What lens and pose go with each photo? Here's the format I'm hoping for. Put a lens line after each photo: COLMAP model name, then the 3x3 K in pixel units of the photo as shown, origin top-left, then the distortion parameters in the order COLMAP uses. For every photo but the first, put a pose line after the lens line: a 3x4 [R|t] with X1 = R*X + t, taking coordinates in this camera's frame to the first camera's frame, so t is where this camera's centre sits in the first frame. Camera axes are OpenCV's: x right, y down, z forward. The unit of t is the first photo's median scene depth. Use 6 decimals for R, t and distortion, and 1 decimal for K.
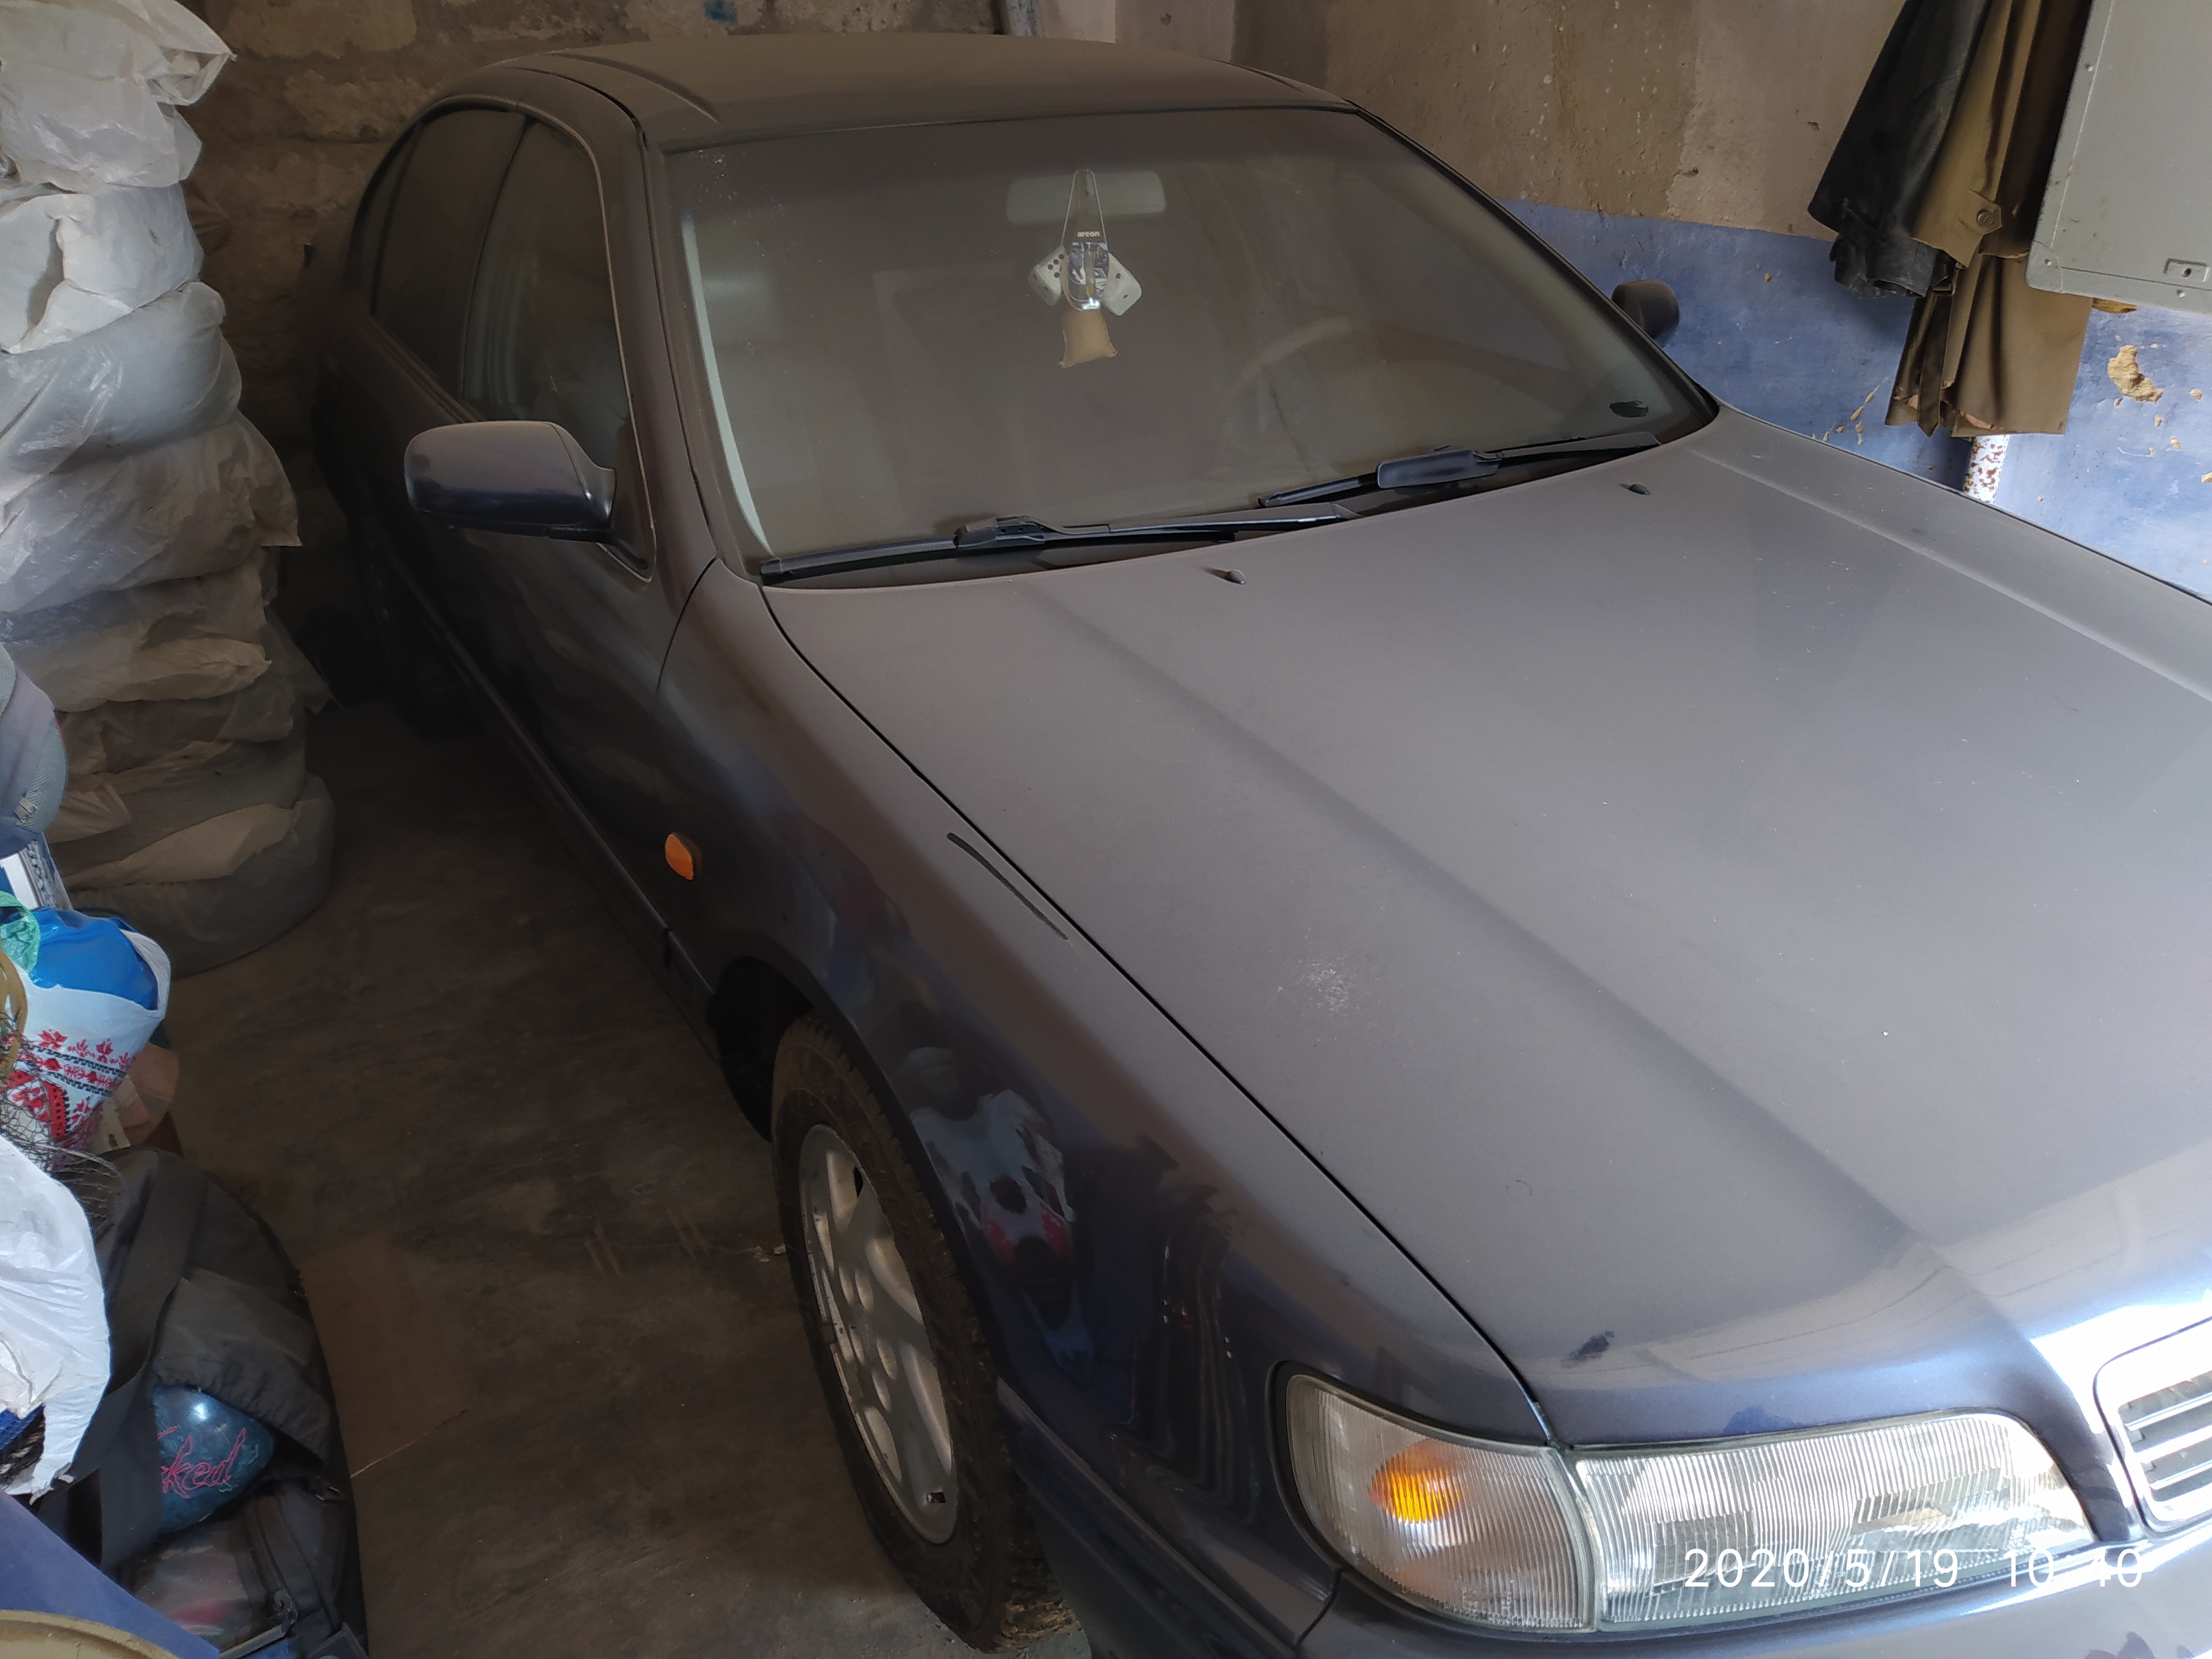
lens RADIAL K [[1634.7, 0, 1106.0], [0, 1634.7, 829.5], [0, 0, 1]] dist [0.097167, -0.138126]
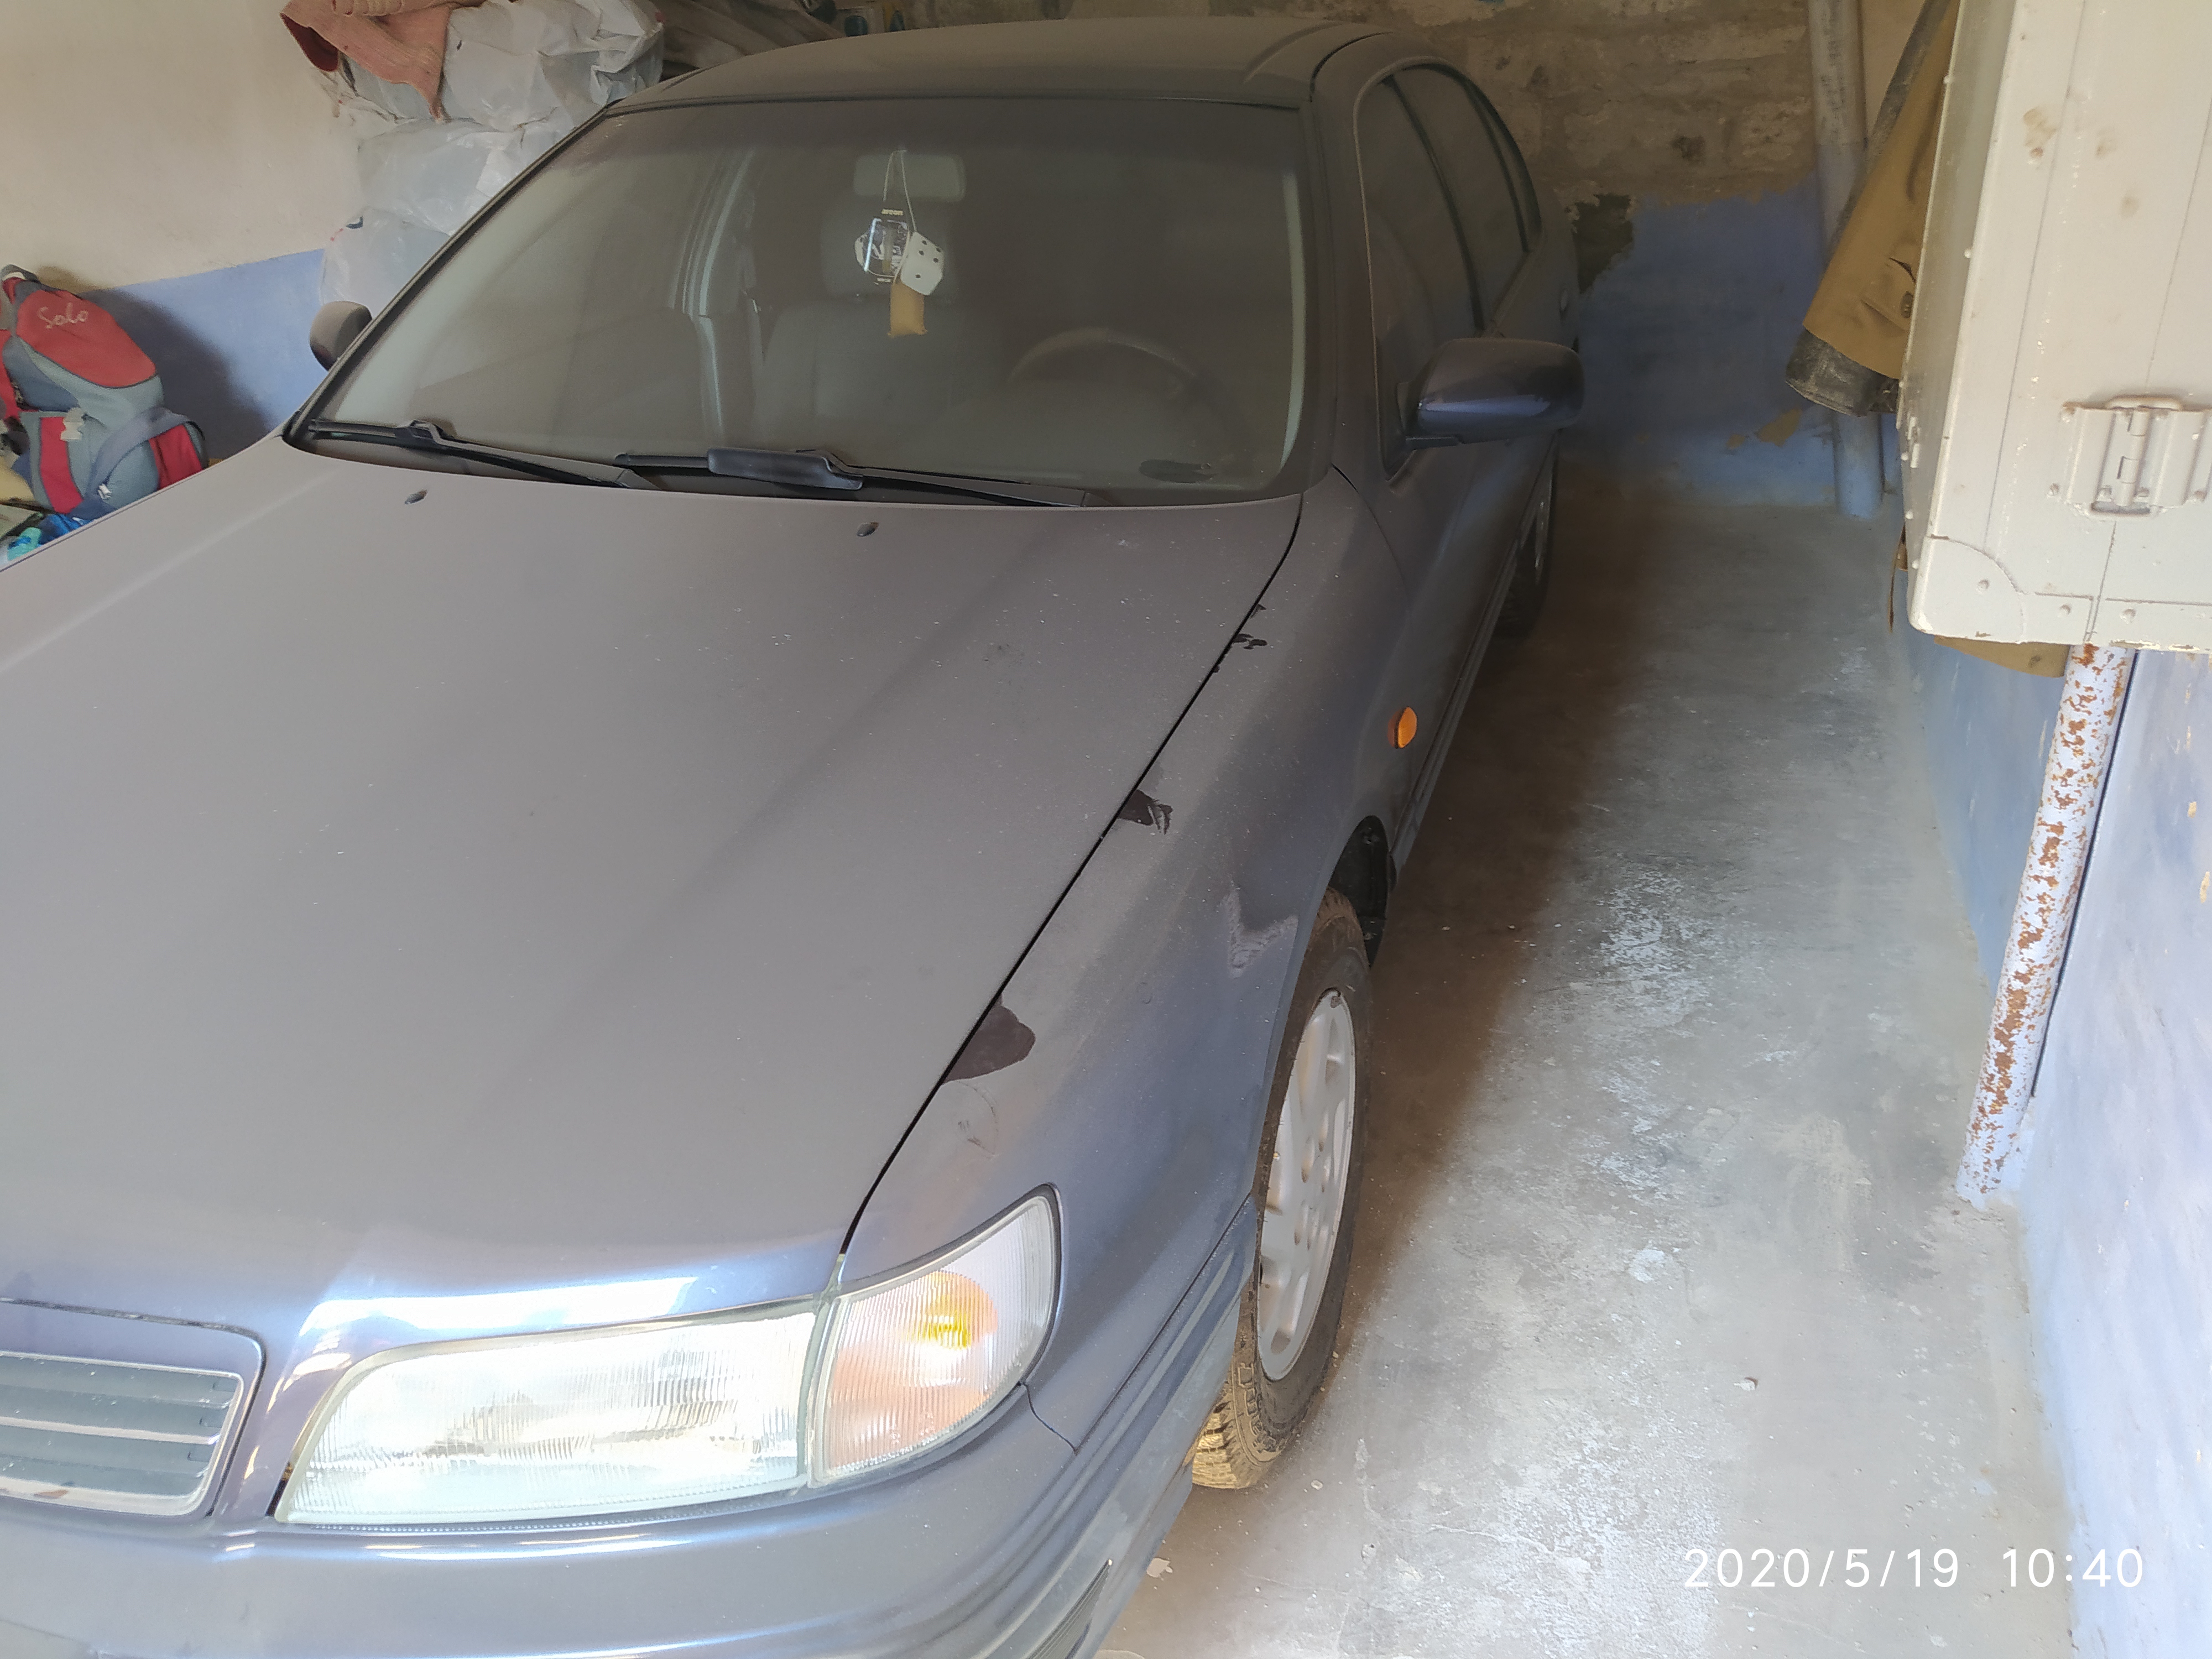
lens RADIAL K [[1634.7, 0, 1106.0], [0, 1634.7, 829.5], [0, 0, 1]] dist [0.097167, -0.138126]
pose [[0.646029, 0.330243, -0.688176, 0.893662], [-0.321239, 0.935465, 0.147348, -0.187757], [0.692425, 0.125878, 0.710424, 0.390362]]
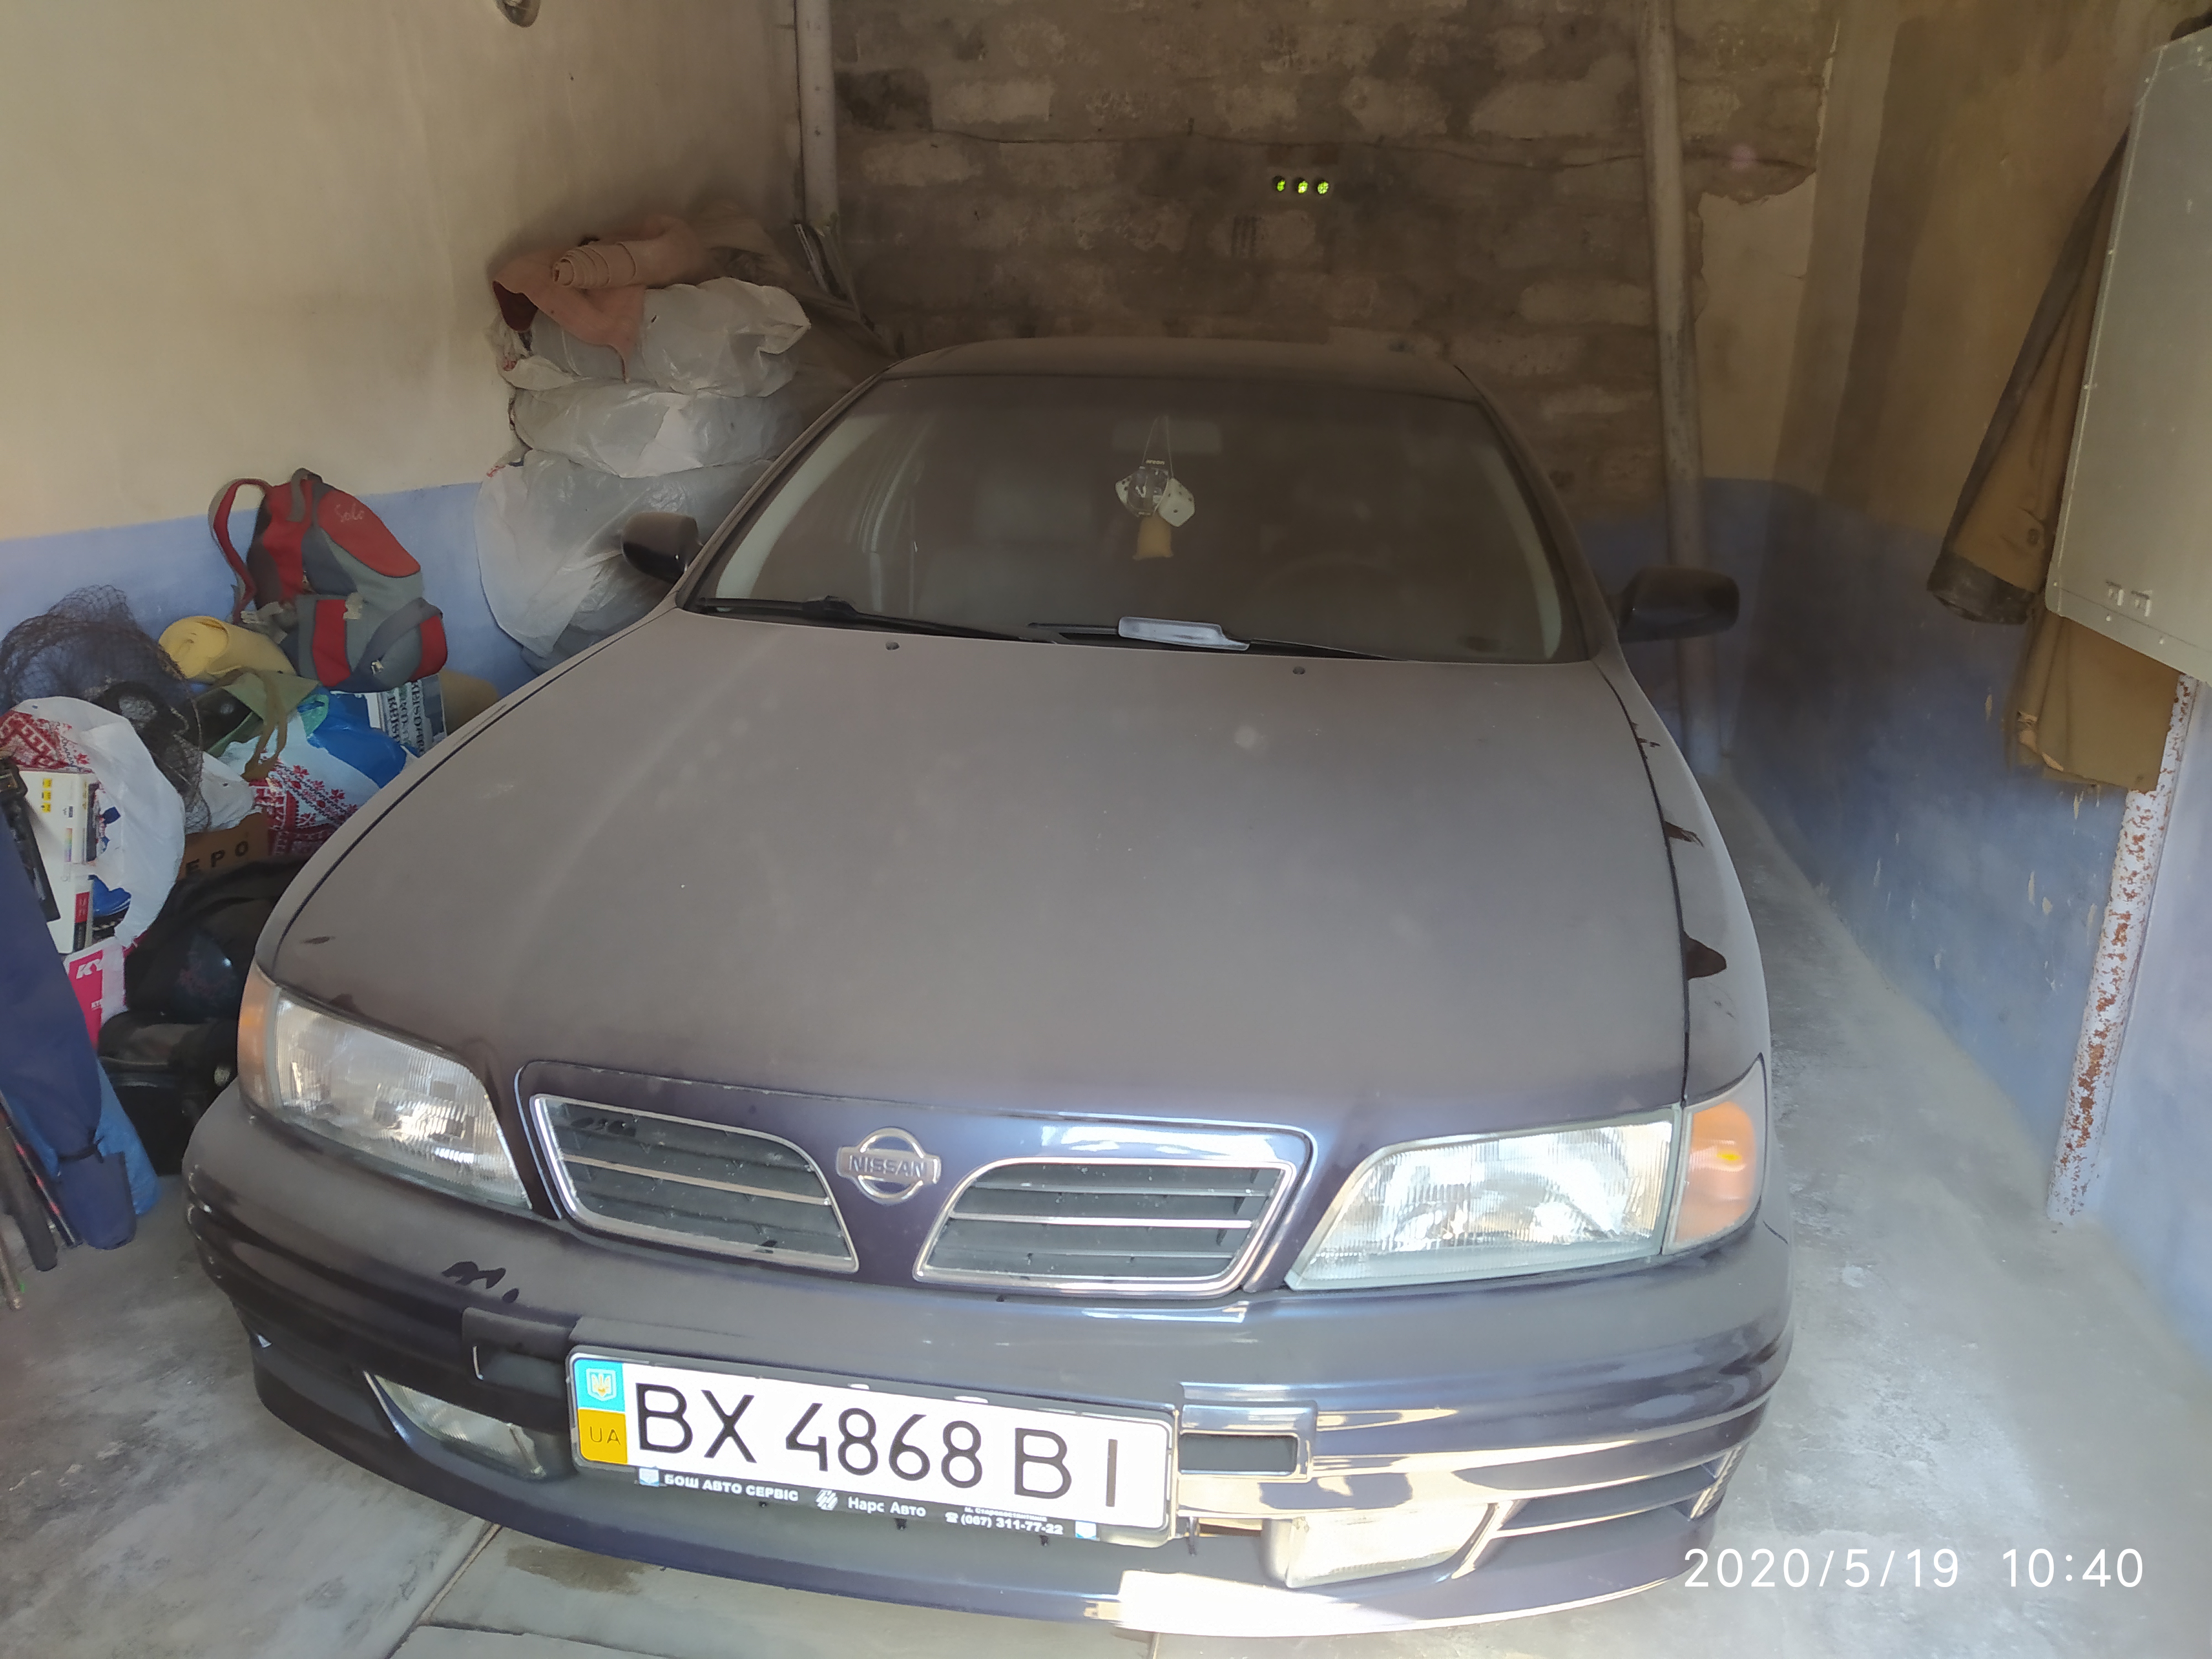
lens RADIAL K [[1634.7, 0, 1106.0], [0, 1634.7, 829.5], [0, 0, 1]] dist [0.097167, -0.138126]
pose [[0.769359, 0.209383, -0.603528, 0.776663], [-0.327523, 0.940426, -0.091252, 0.040940], [0.548467, 0.267875, 0.792103, 0.031302]]
